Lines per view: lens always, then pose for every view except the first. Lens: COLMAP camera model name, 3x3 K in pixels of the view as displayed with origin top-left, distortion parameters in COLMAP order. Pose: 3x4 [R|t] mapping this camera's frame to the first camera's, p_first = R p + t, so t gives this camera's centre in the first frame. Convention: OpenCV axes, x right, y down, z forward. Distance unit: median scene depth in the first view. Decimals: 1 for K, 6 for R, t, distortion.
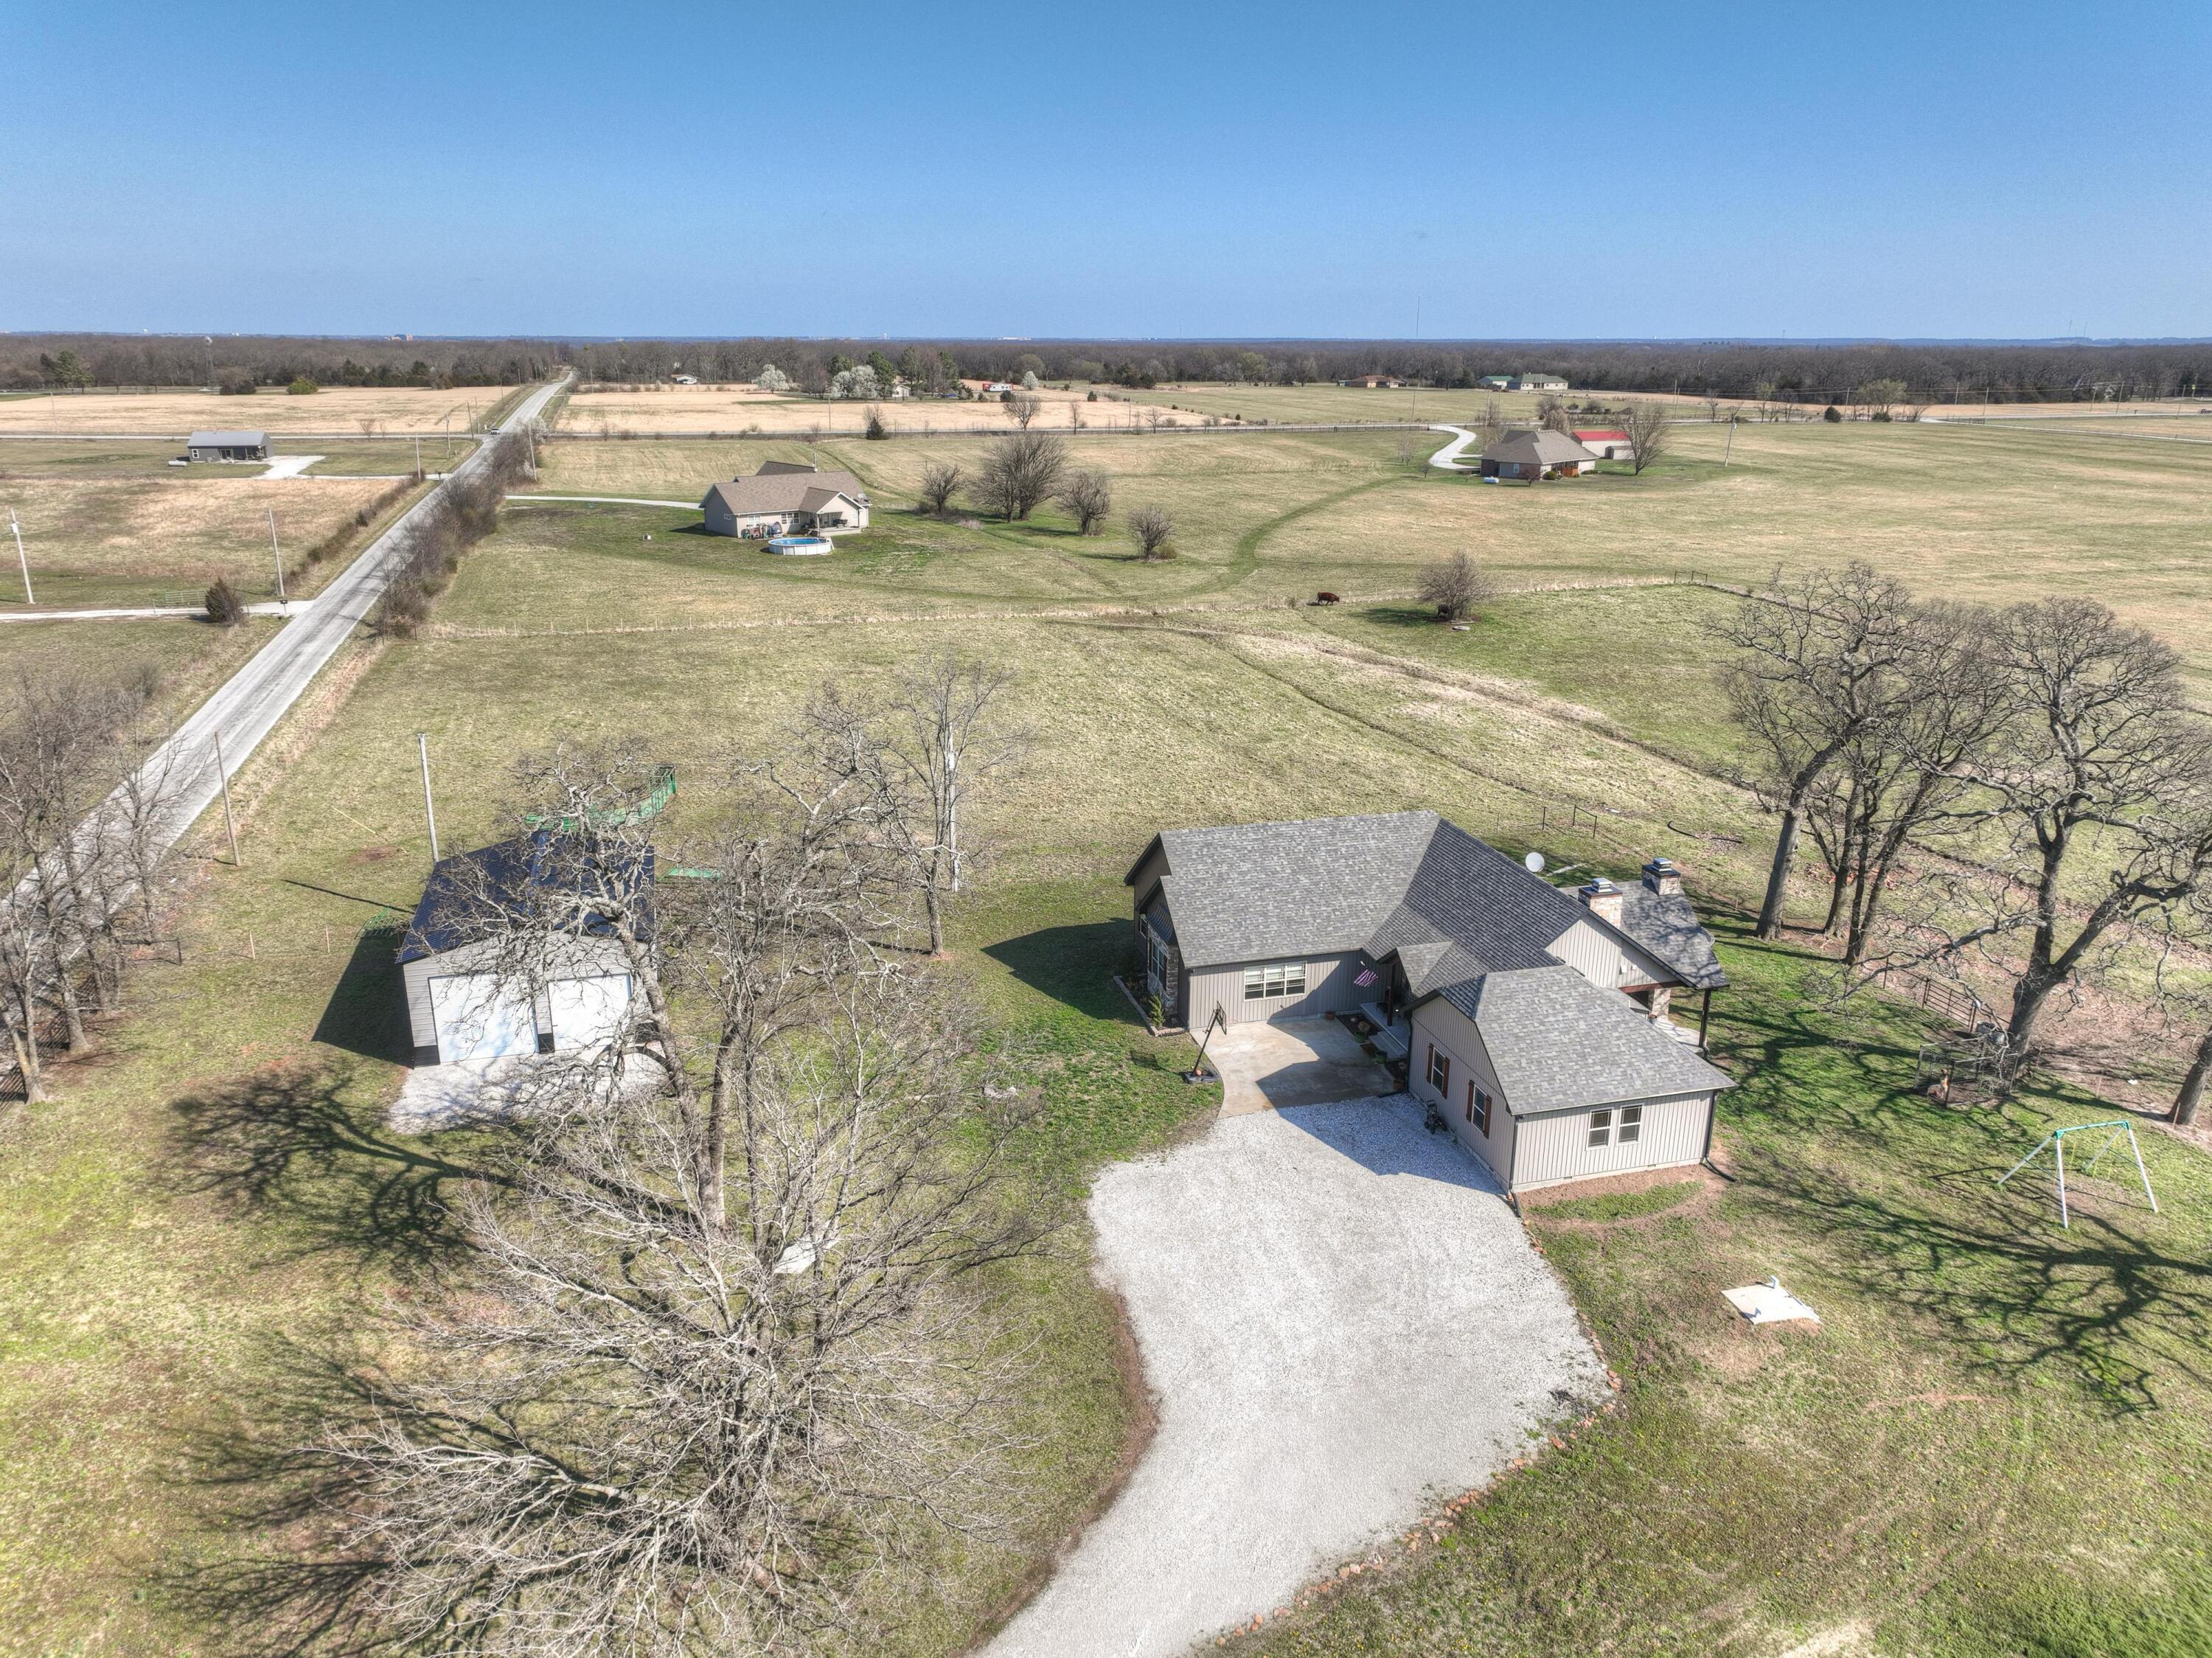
lens RADIAL K [[1567.0, 0, 1106.0], [0, 1567.0, 829.0], [0, 0, 1]] dist [0.003667, 0.006388]
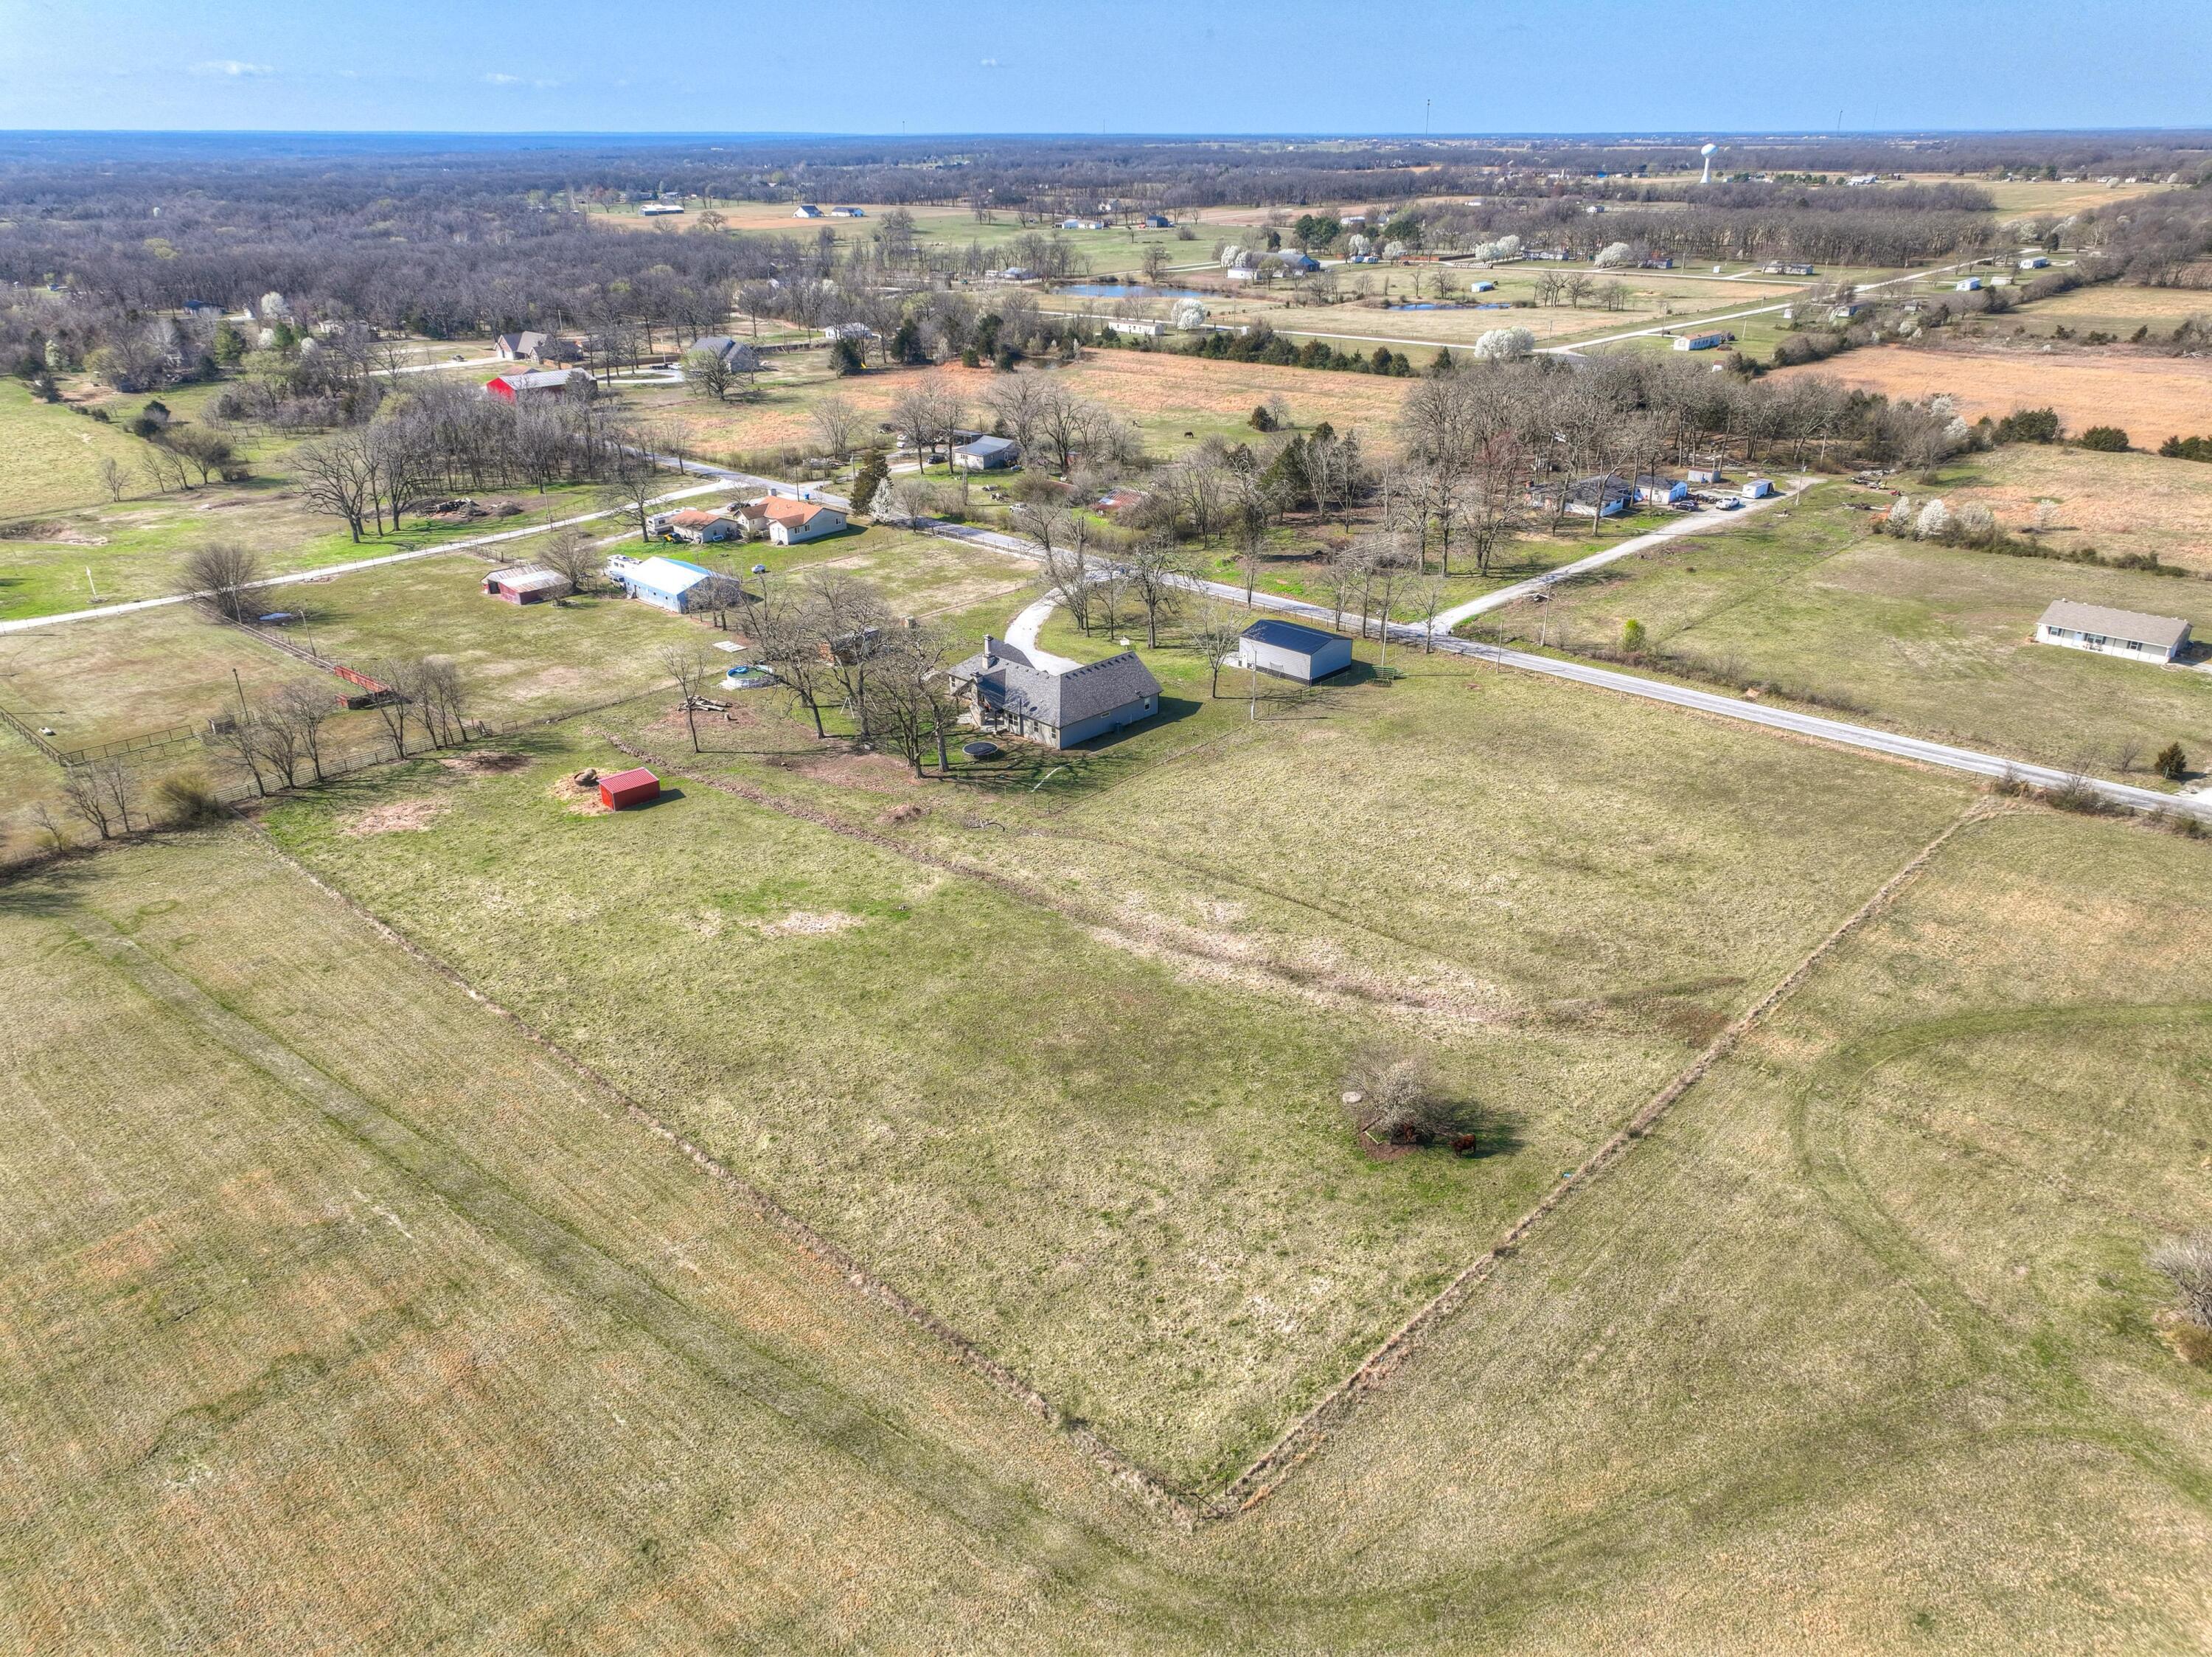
lens RADIAL K [[1550.3, 0, 1106.0], [0, 1550.3, 828.5], [0, 0, 1]] dist [0.002501, 0.012088]
pose [[-0.864169, 0.207056, -0.458628, 0.485841], [-0.151673, 0.761854, 0.629742, -0.514829], [0.479799, 0.613765, -0.626966, 0.984386]]
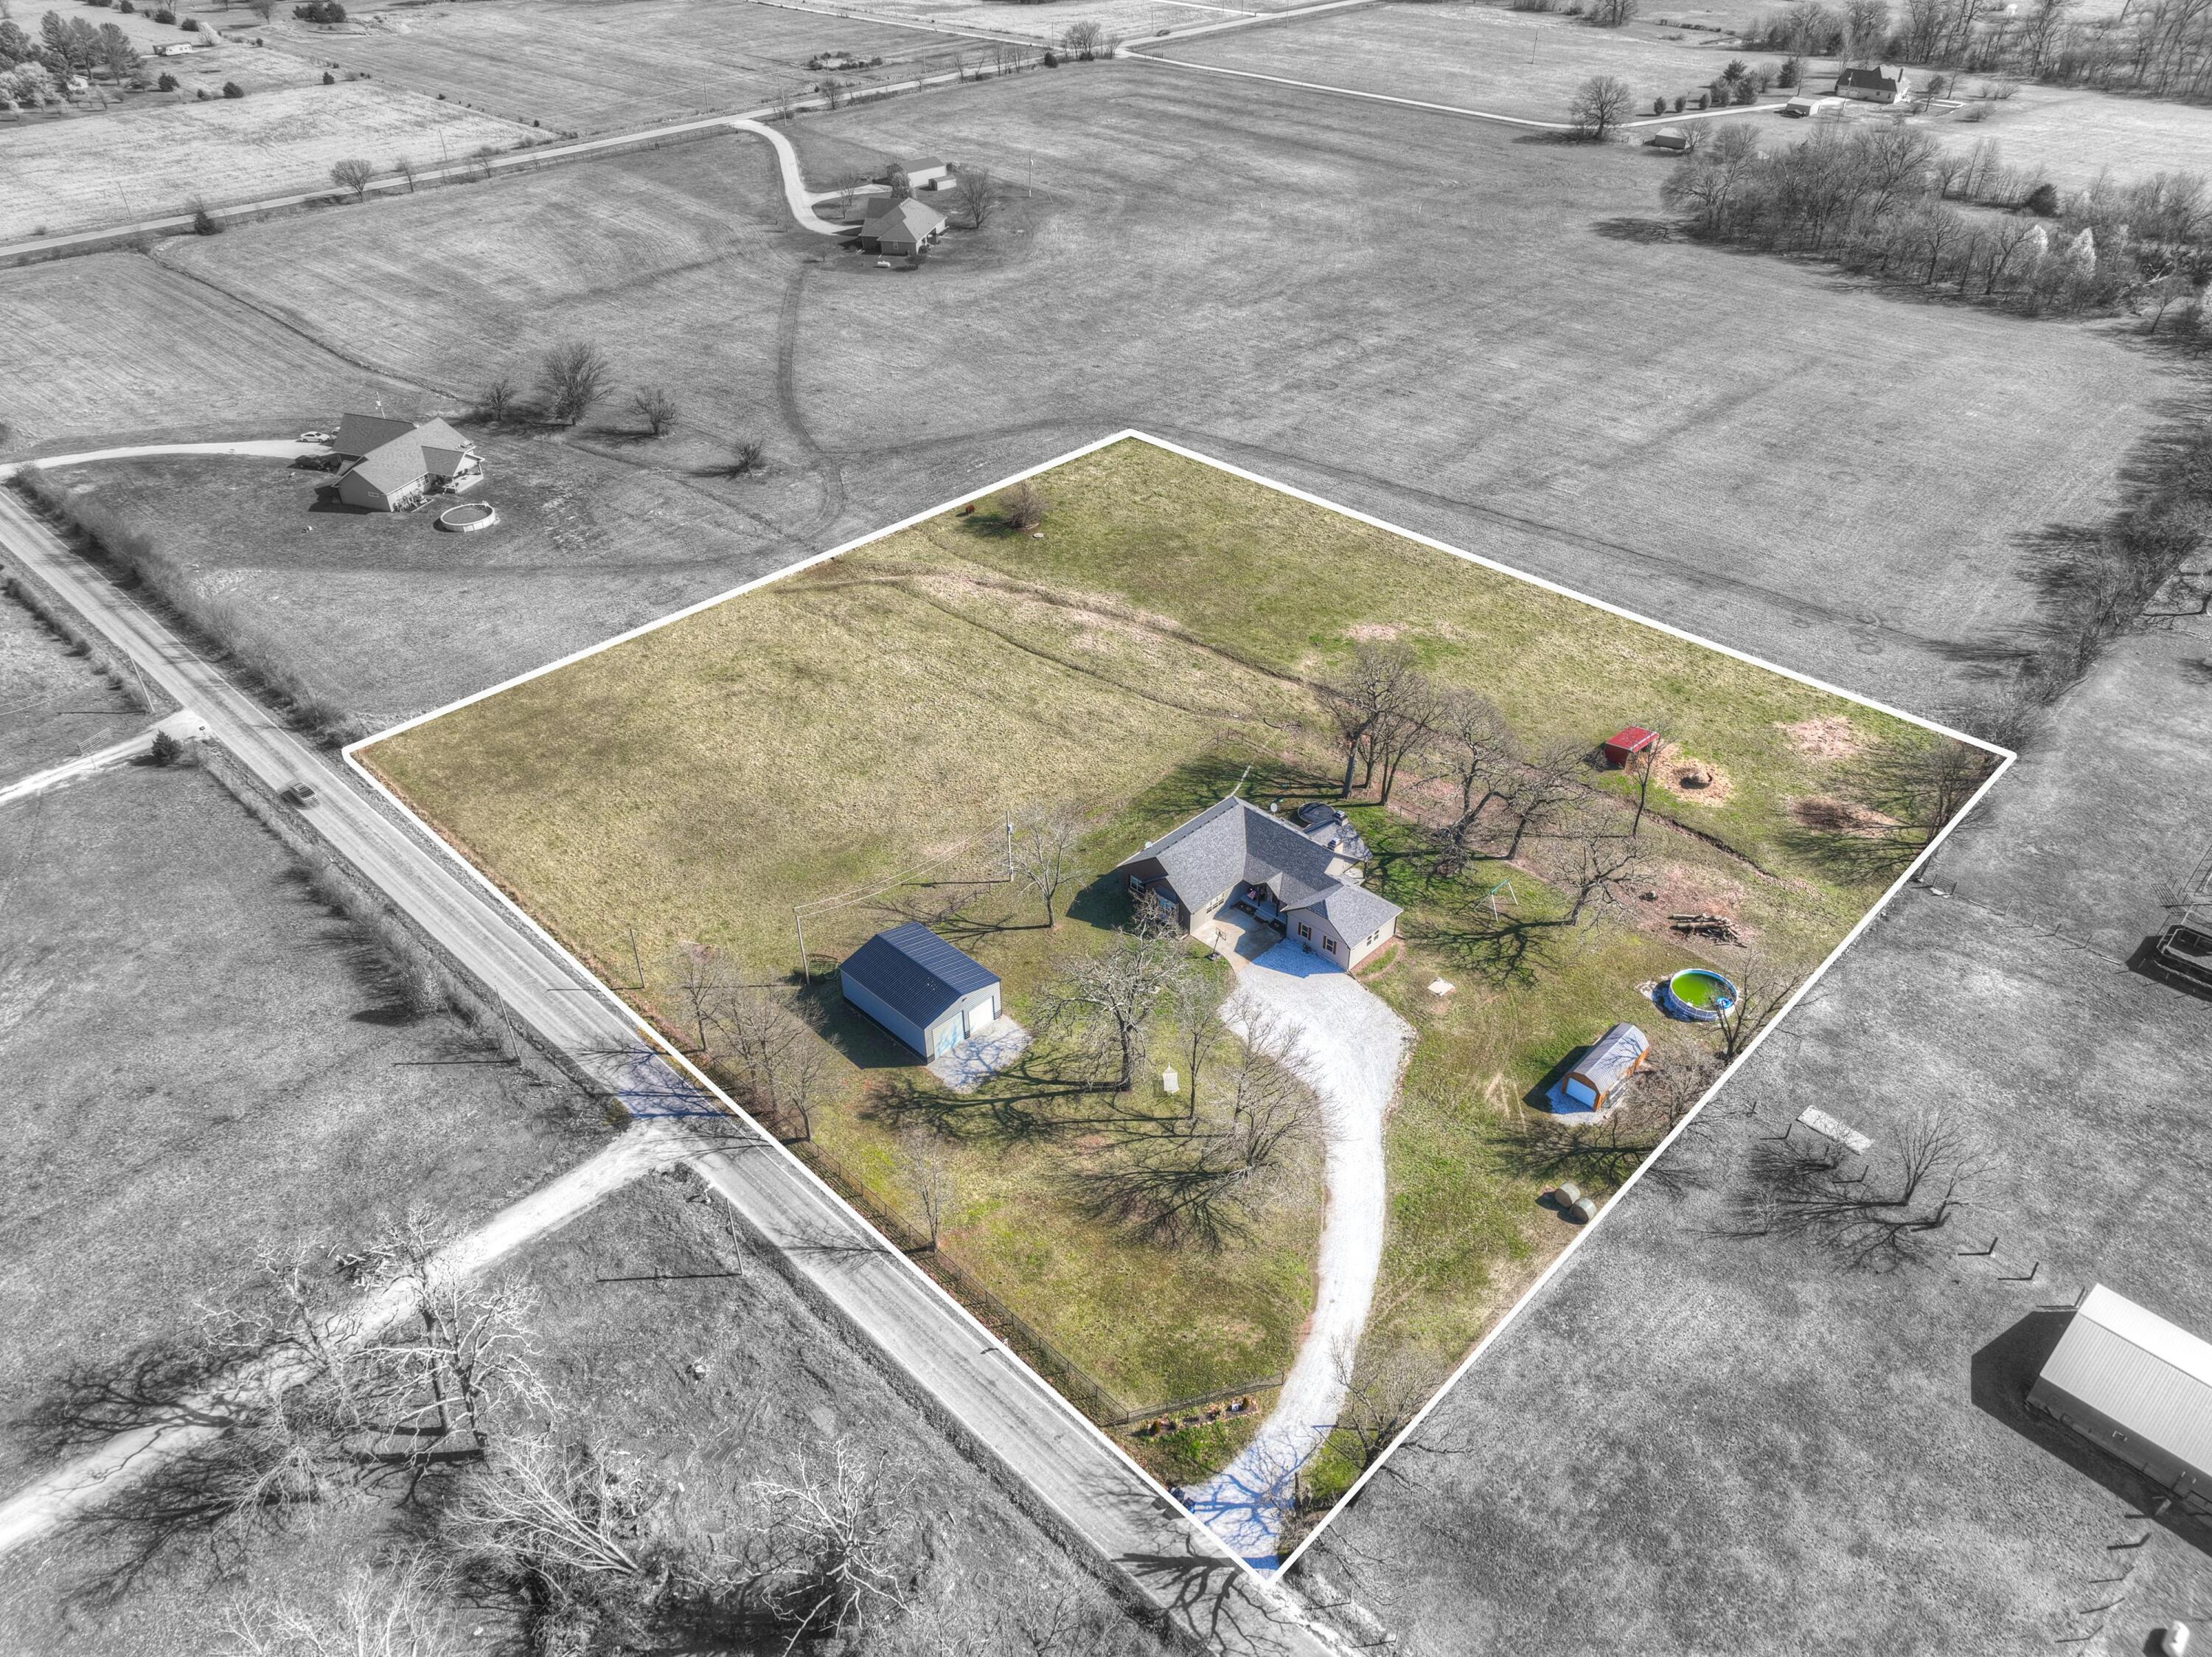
lens RADIAL K [[1550.3, 0, 1106.0], [0, 1550.3, 828.5], [0, 0, 1]] dist [0.002501, 0.012088]
pose [[0.864898, -0.301577, 0.401250, -0.306605], [0.164545, 0.925562, 0.340969, -0.271583], [-0.474211, -0.228880, 0.850140, -0.296662]]
